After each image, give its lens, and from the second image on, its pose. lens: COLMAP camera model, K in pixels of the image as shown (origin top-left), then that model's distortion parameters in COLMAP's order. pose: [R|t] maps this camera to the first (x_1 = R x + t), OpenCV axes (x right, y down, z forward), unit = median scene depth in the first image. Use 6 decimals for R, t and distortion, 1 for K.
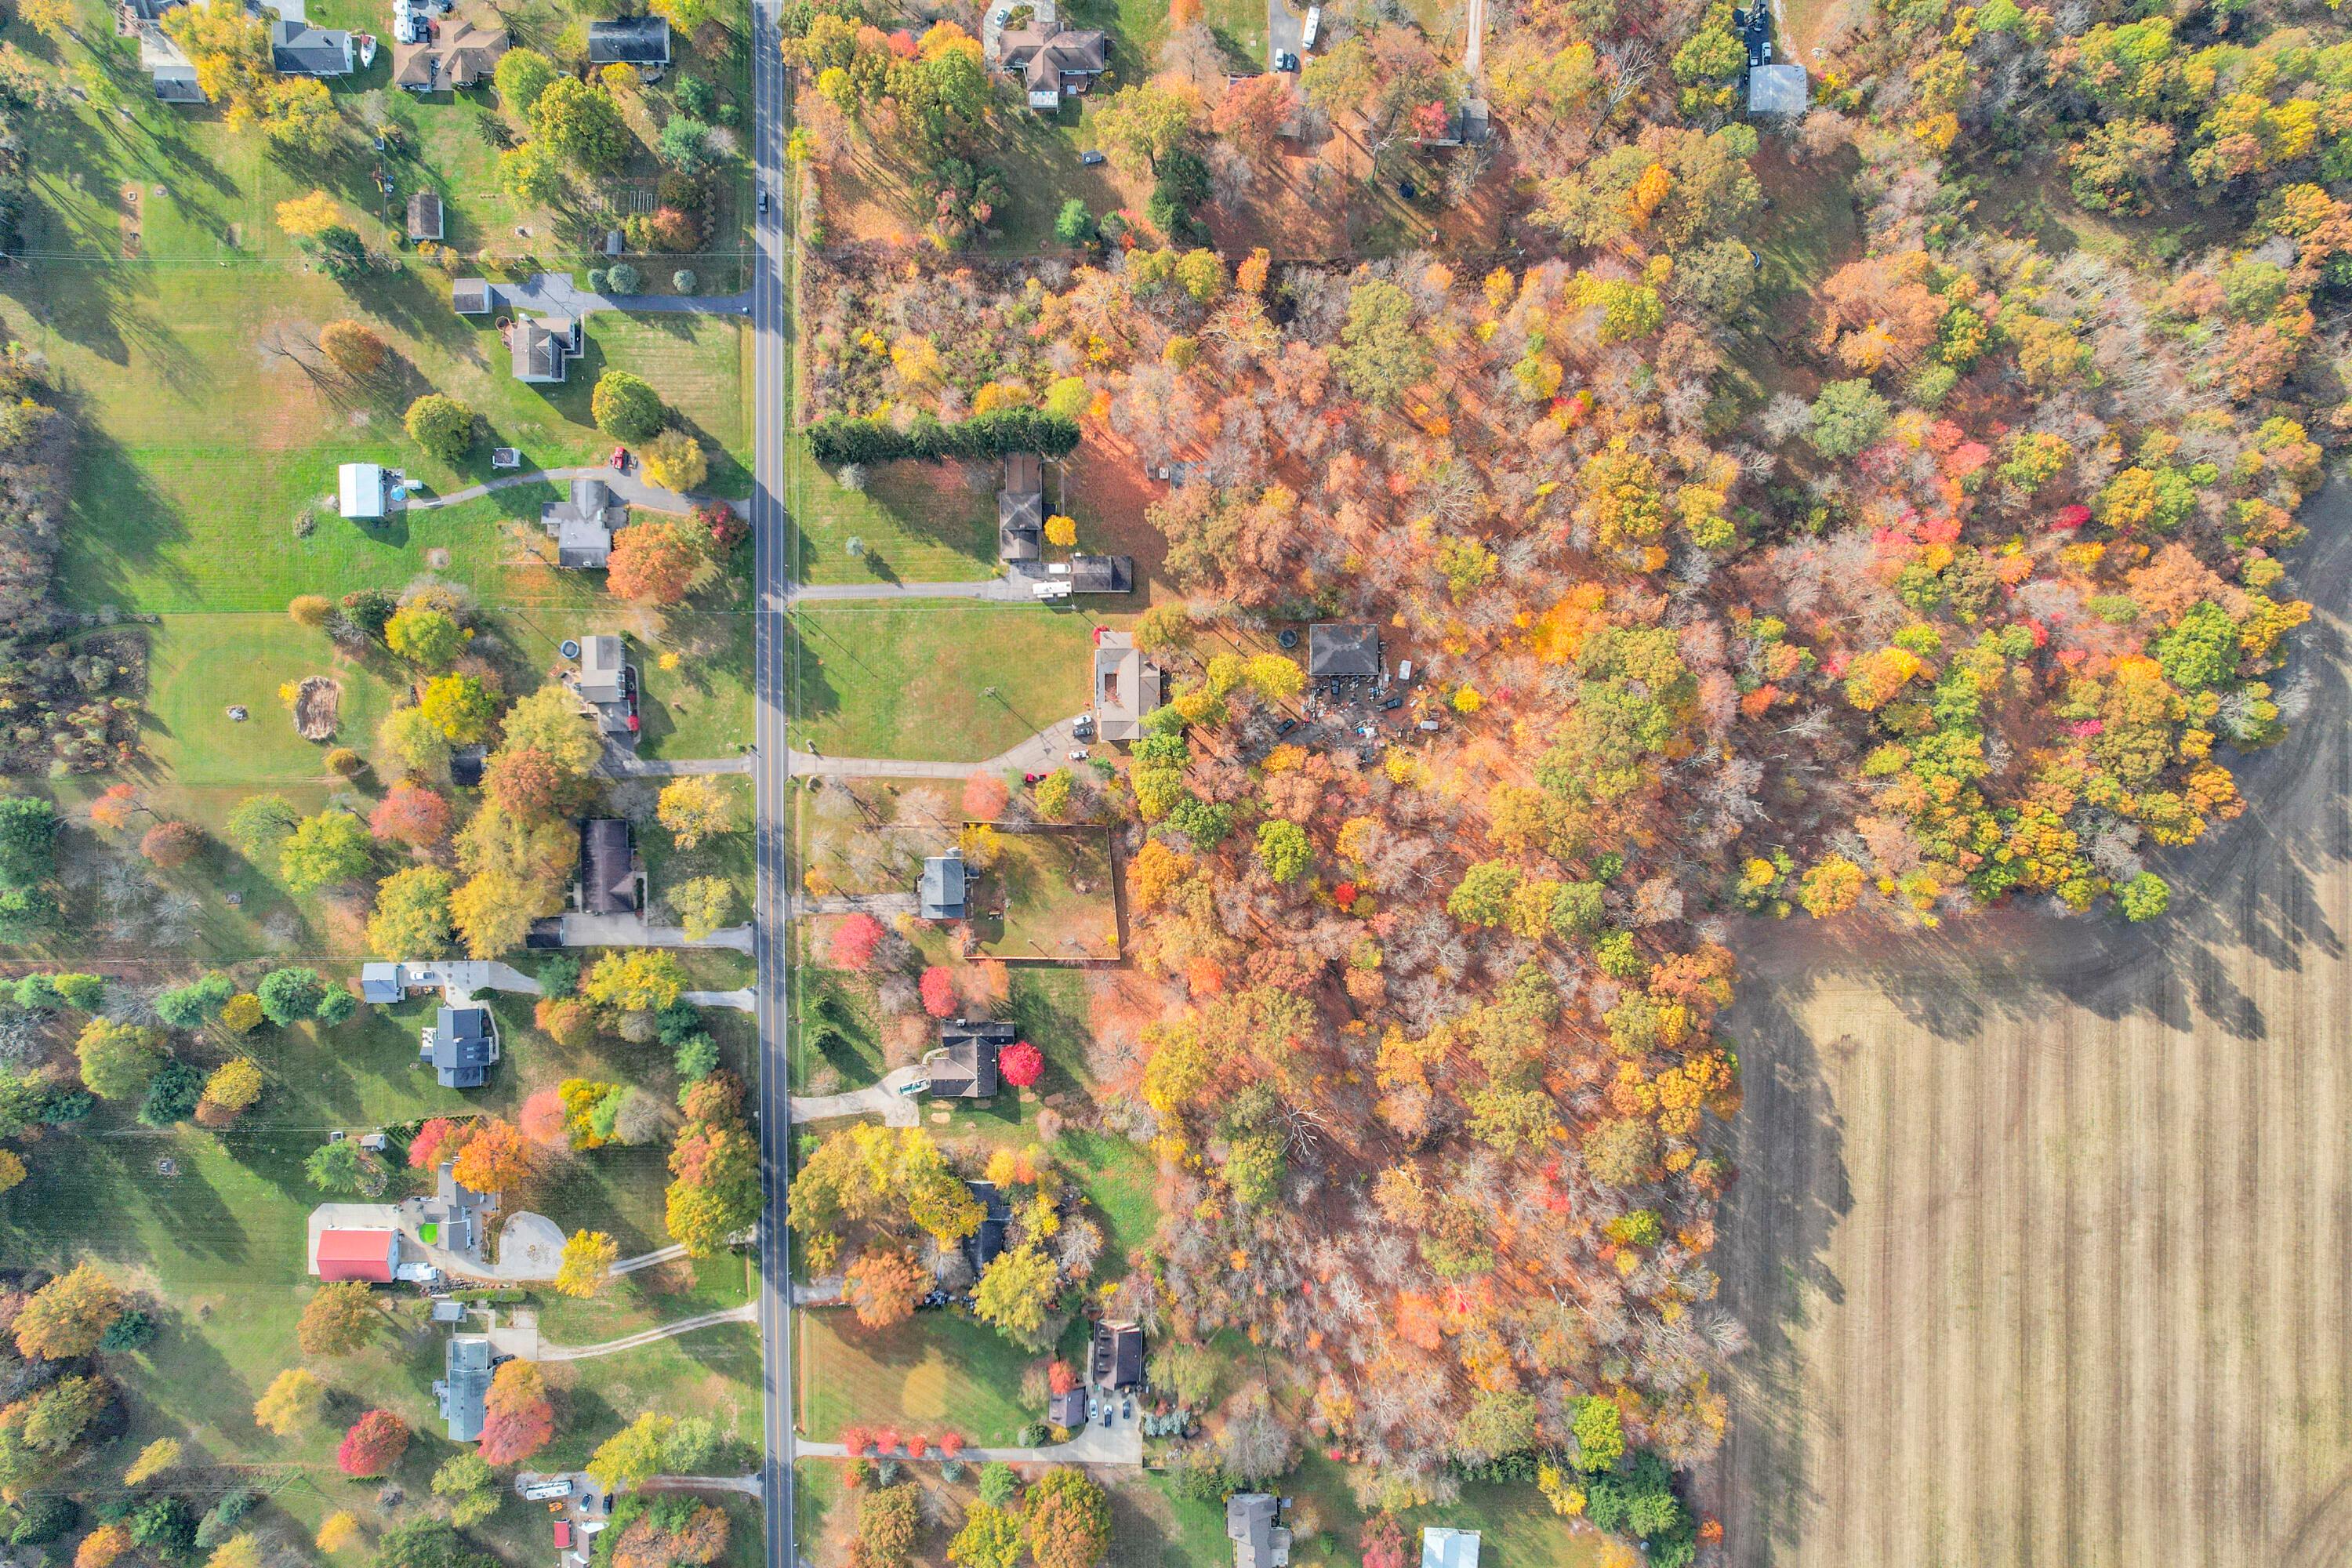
lens RADIAL K [[1514.9, 0, 1176.0], [0, 1514.9, 784.0], [0, 0, 1]] dist [-0.066211, 0.063791]
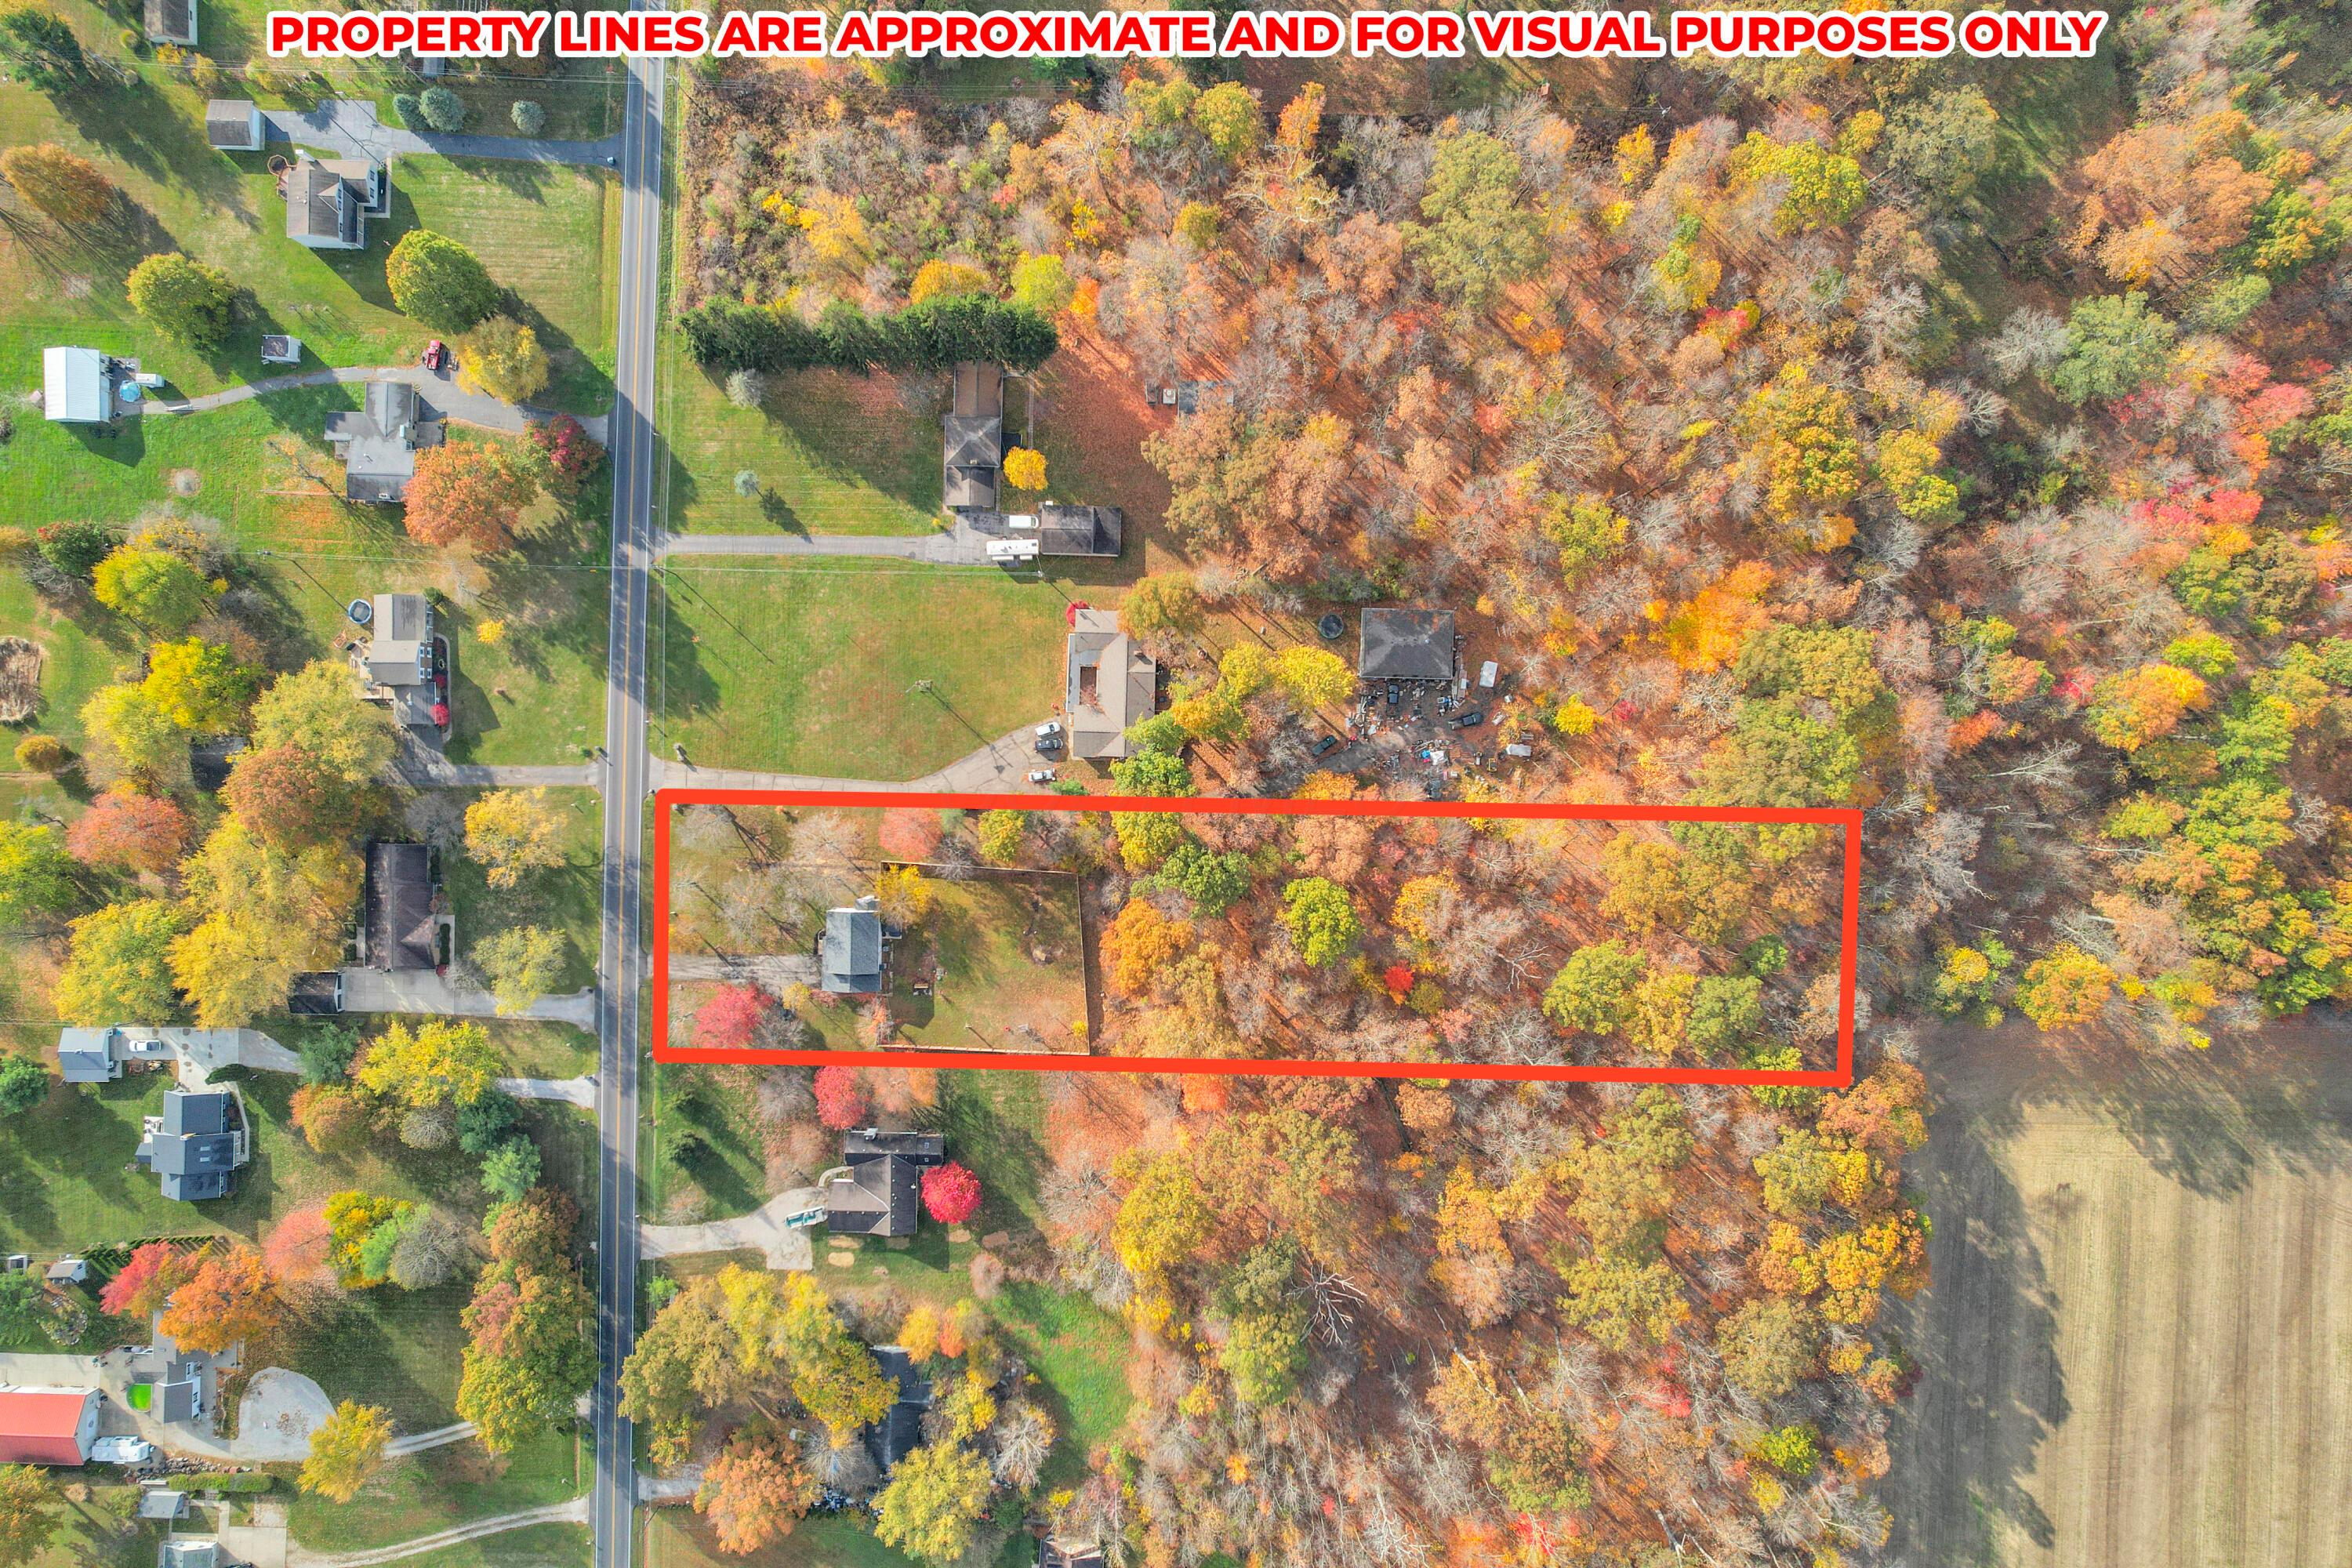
lens RADIAL K [[1514.9, 0, 1176.0], [0, 1514.9, 784.0], [0, 0, 1]] dist [-0.066211, 0.063791]
pose [[0.999515, 0.031125, -0.000310, 0.001265], [-0.031125, 0.999513, 0.002371, -0.019275], [0.000384, -0.002361, 0.999997, 0.268350]]
